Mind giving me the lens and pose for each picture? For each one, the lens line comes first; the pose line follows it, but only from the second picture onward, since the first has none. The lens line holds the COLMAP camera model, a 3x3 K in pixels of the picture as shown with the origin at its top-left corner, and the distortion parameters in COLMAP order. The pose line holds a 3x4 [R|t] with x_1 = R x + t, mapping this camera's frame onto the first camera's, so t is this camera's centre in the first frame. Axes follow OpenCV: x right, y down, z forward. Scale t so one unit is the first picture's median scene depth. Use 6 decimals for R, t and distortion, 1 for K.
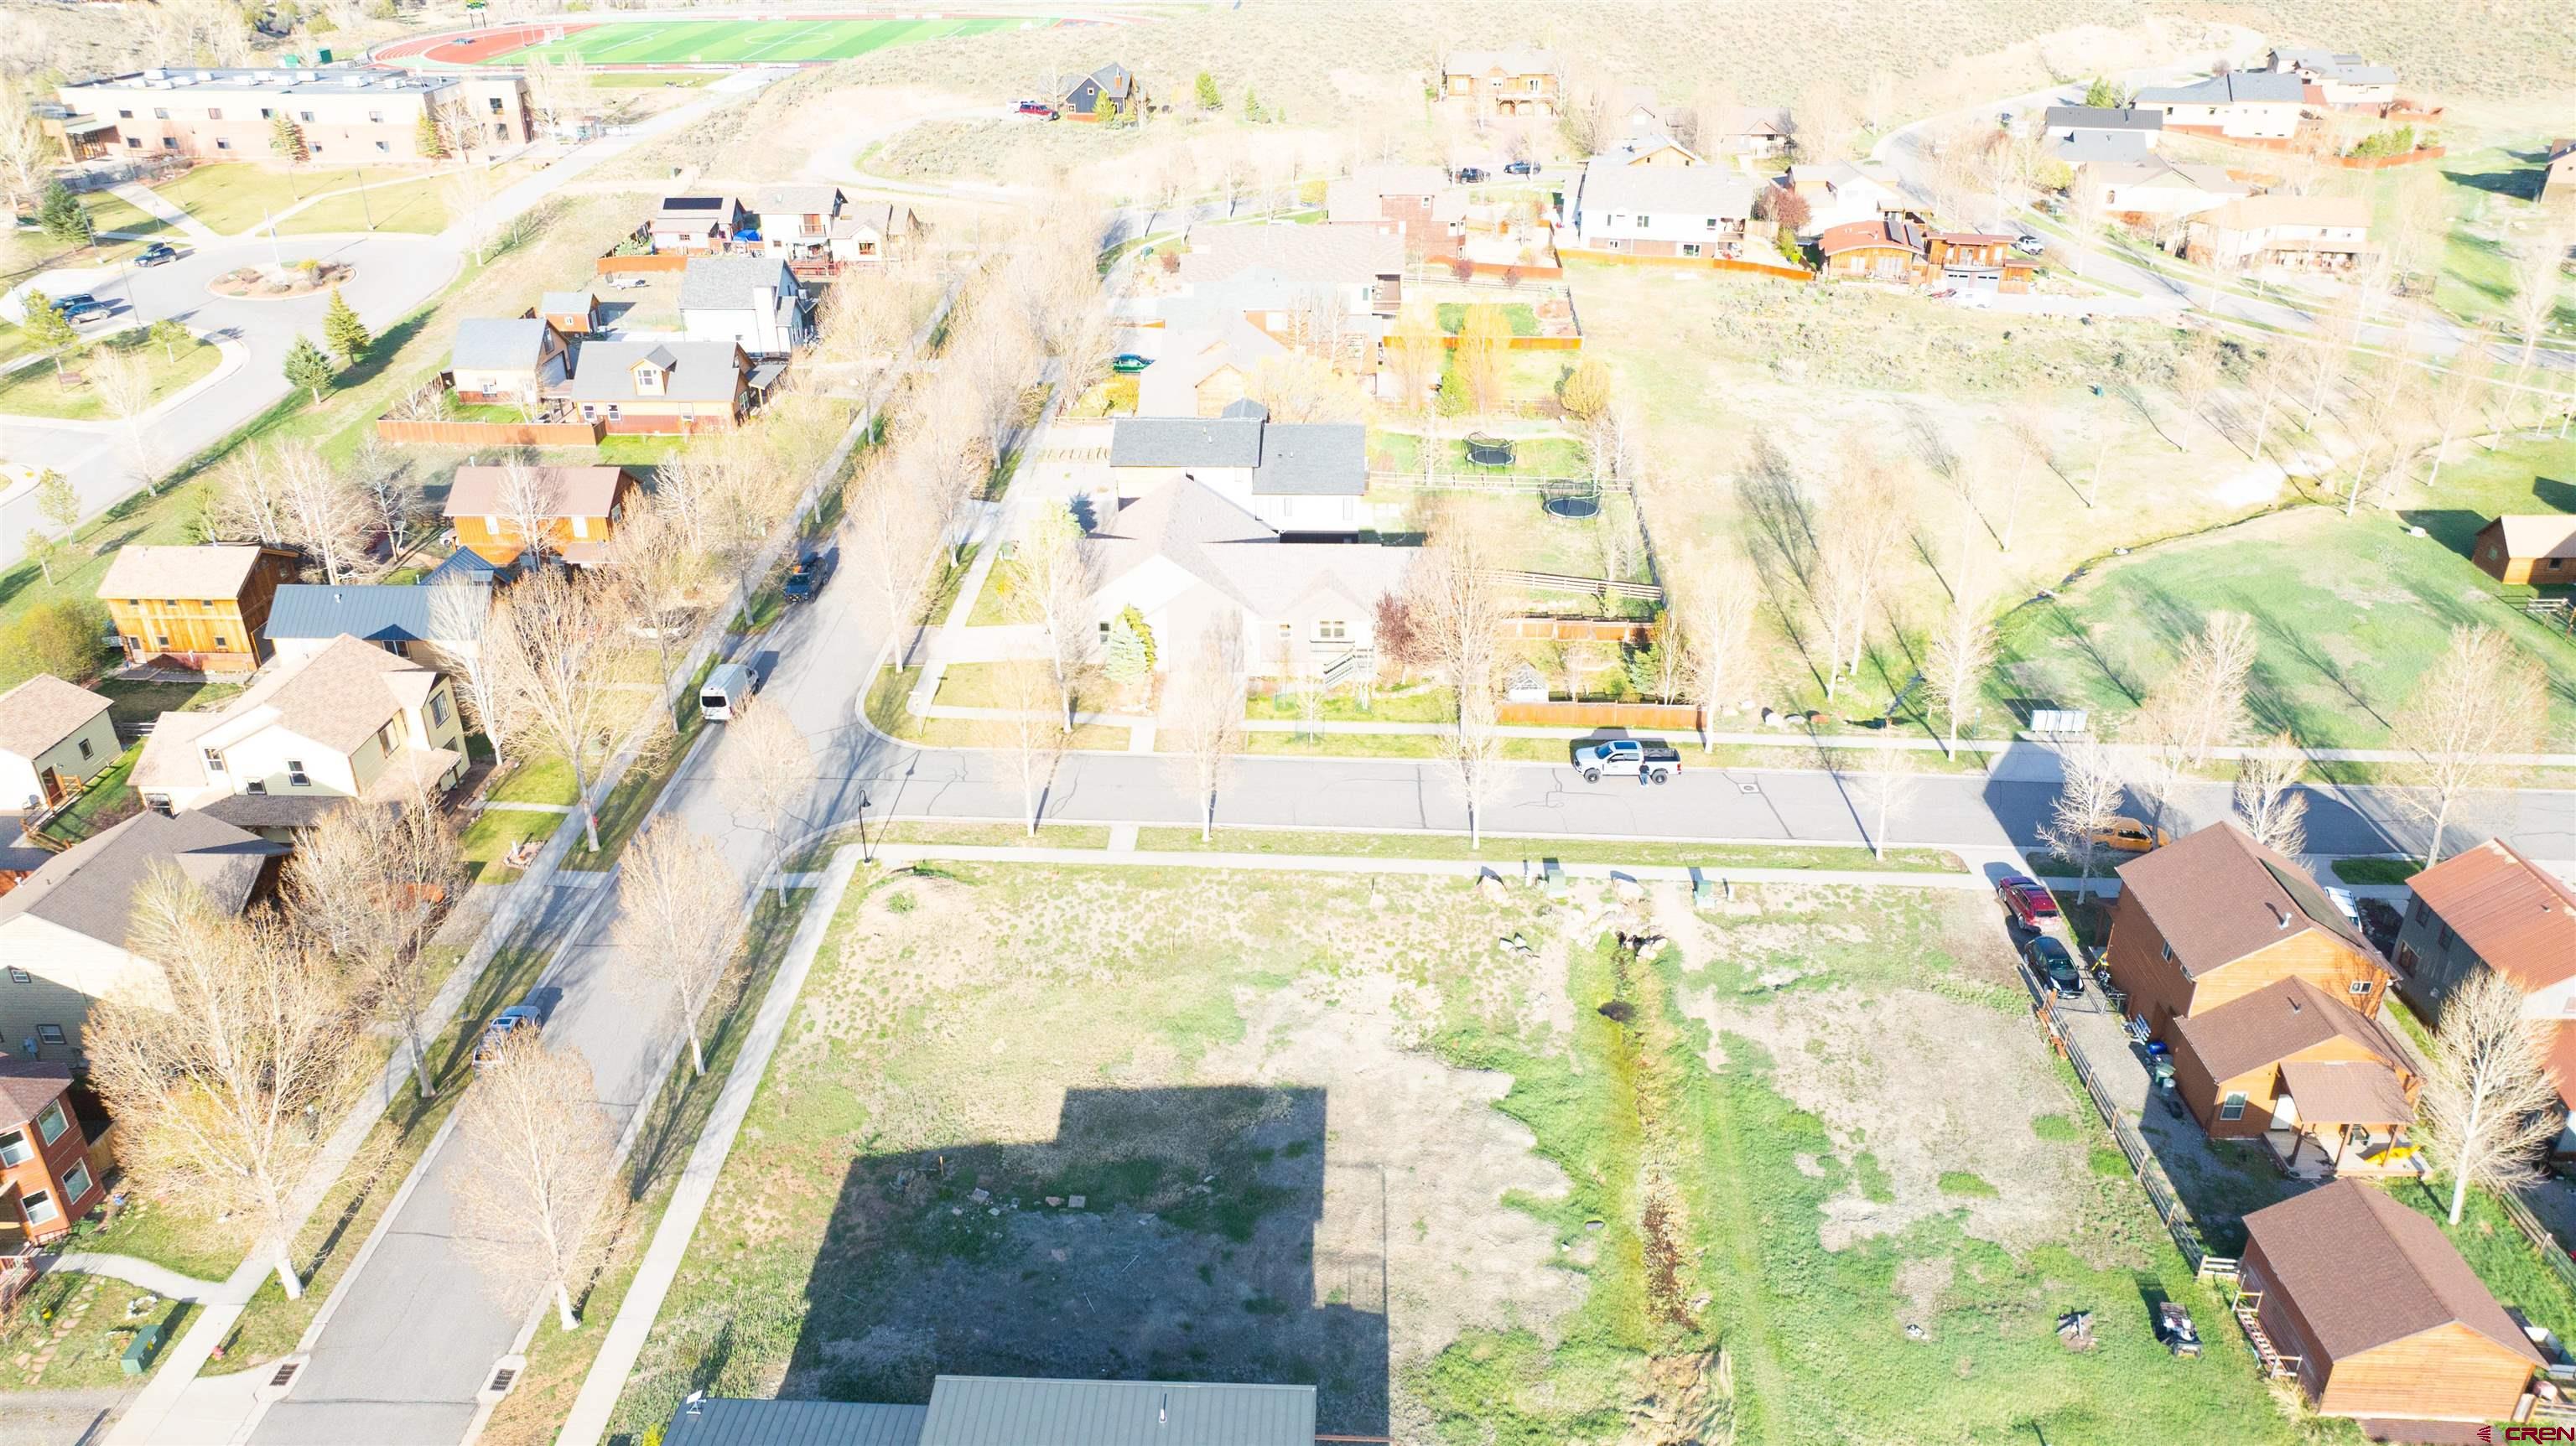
lens RADIAL K [[1823.2, 0, 1287.0], [0, 1823.2, 706.2], [0, 0, 1]] dist [-0.046721, 0.048244]
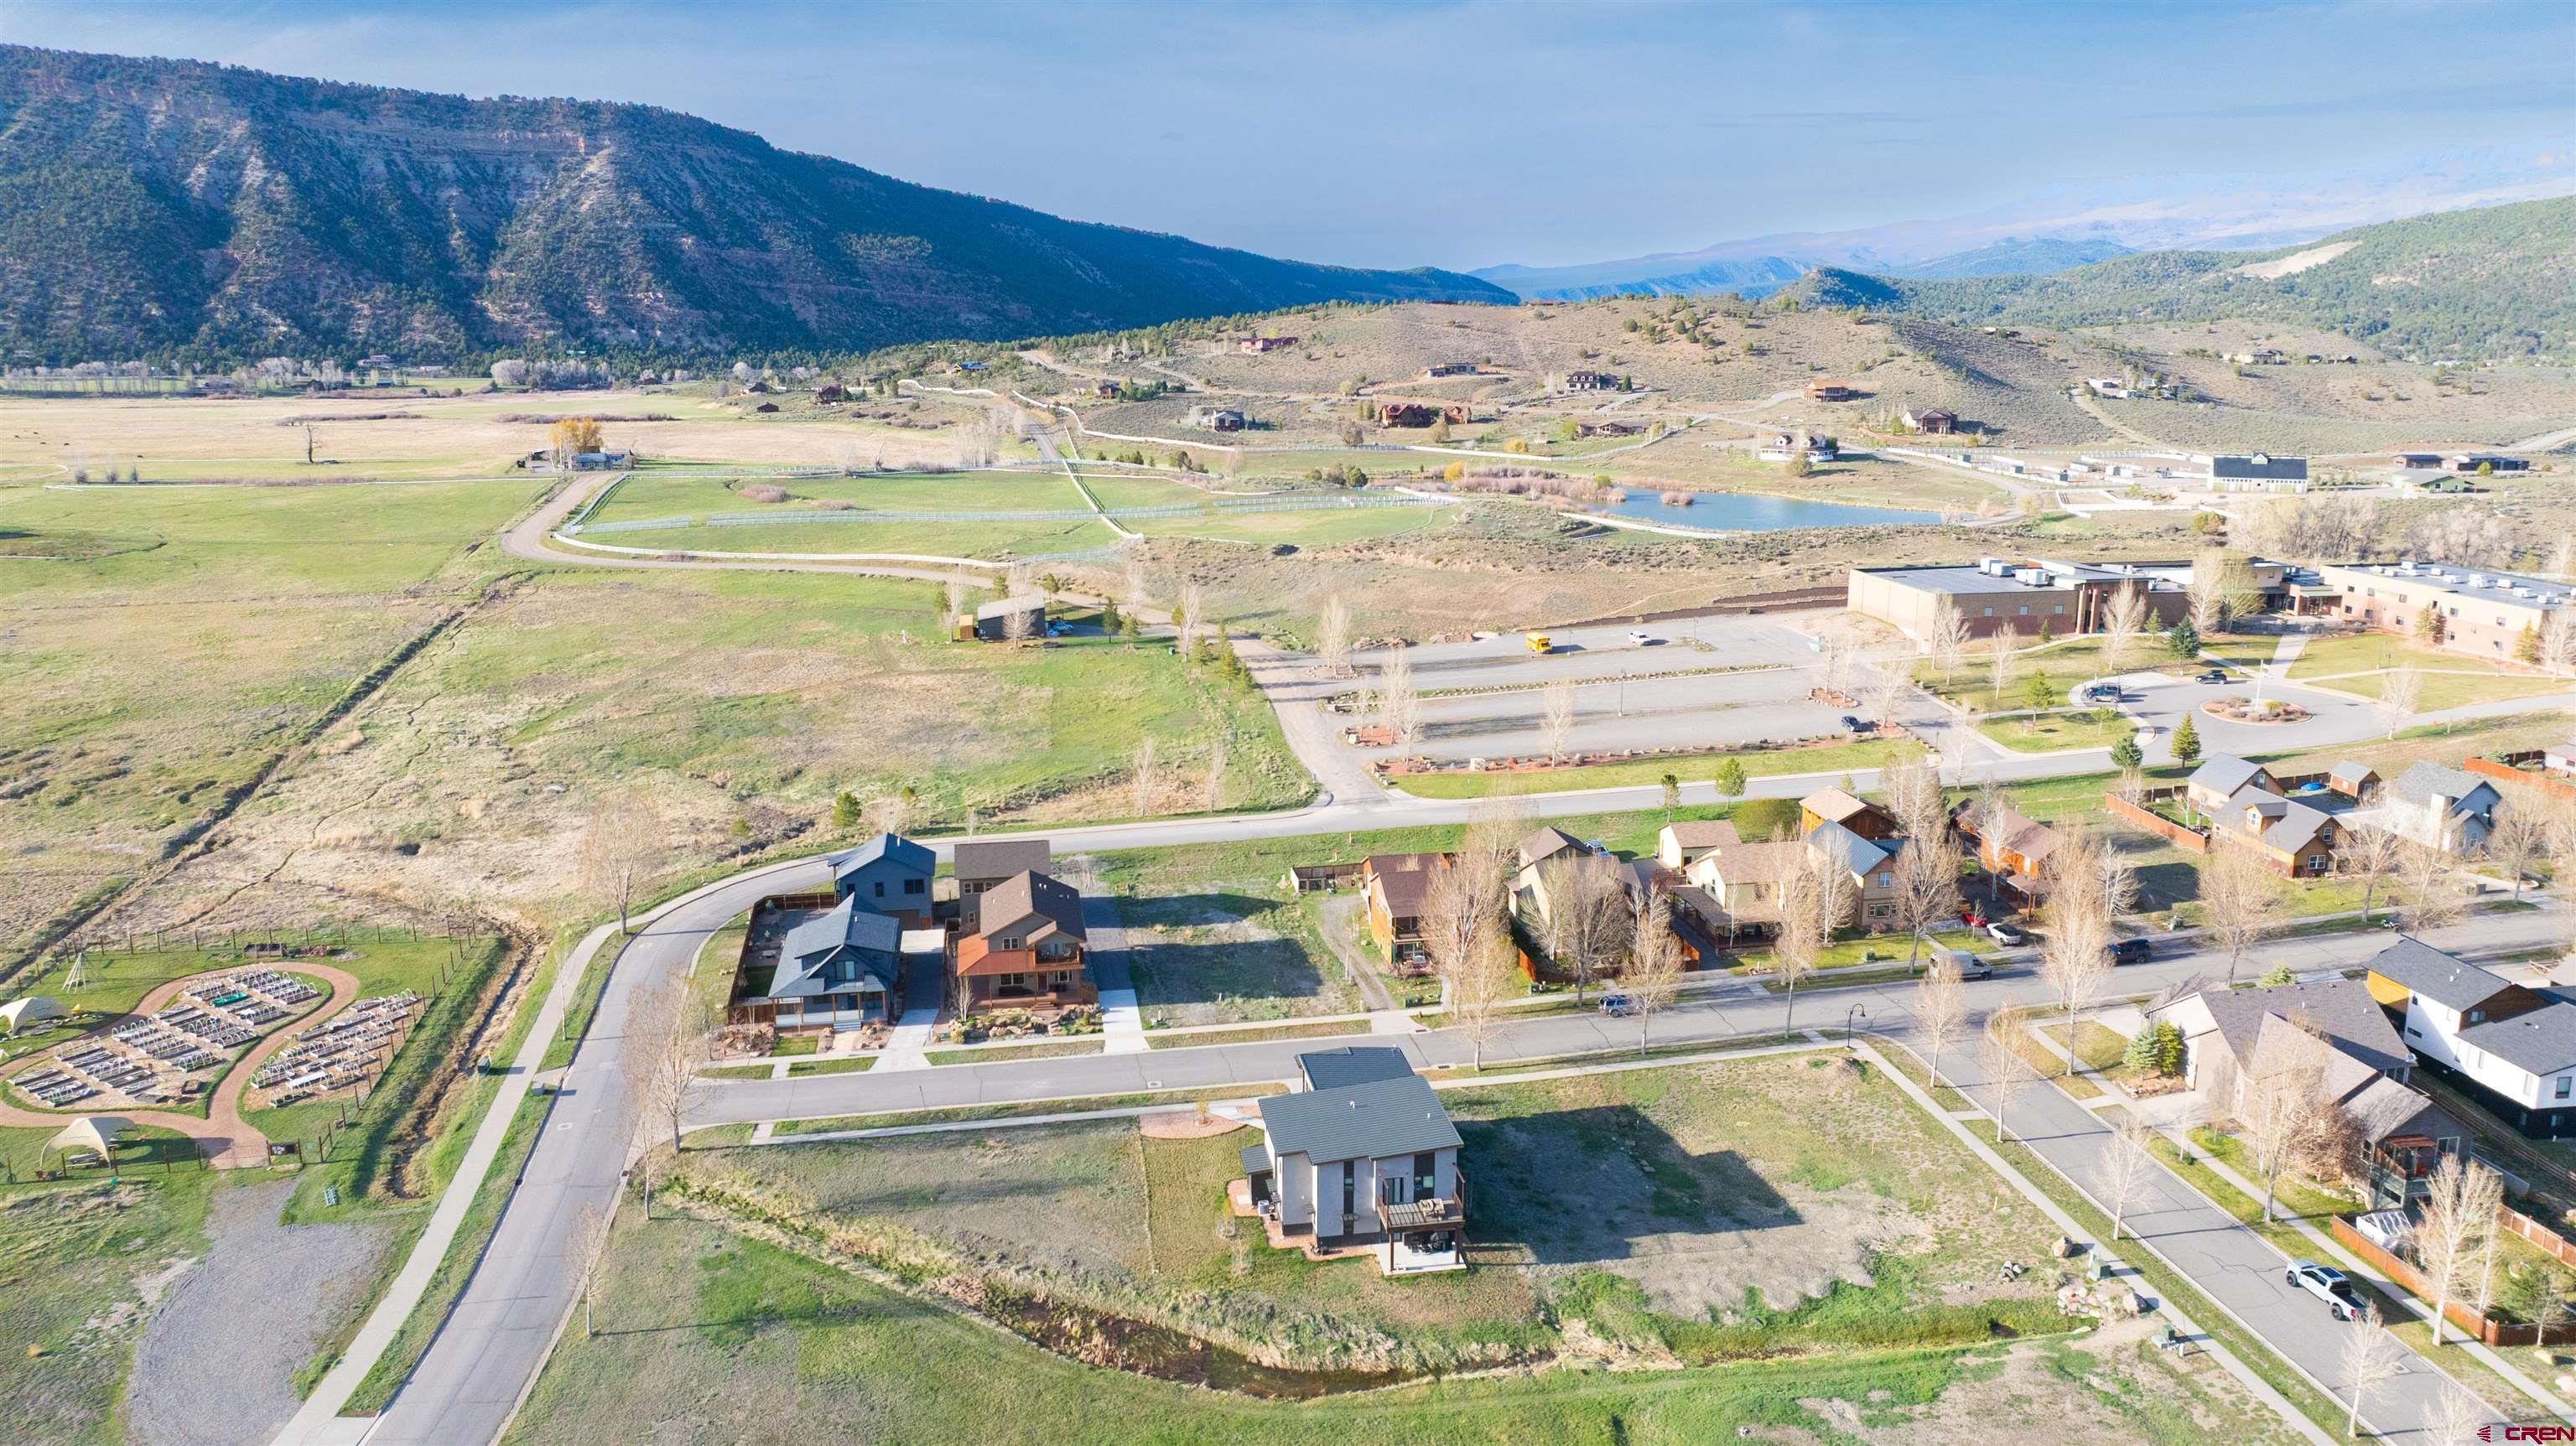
lens RADIAL K [[1806.0, 0, 1288.0], [0, 1806.0, 723.0], [0, 0, 1]] dist [-0.033344, 0.026868]
pose [[0.204064, 0.224126, -0.952956, 0.983304], [-0.435352, 0.892662, 0.116720, -0.123734], [0.876828, 0.391053, 0.279733, 0.000036]]
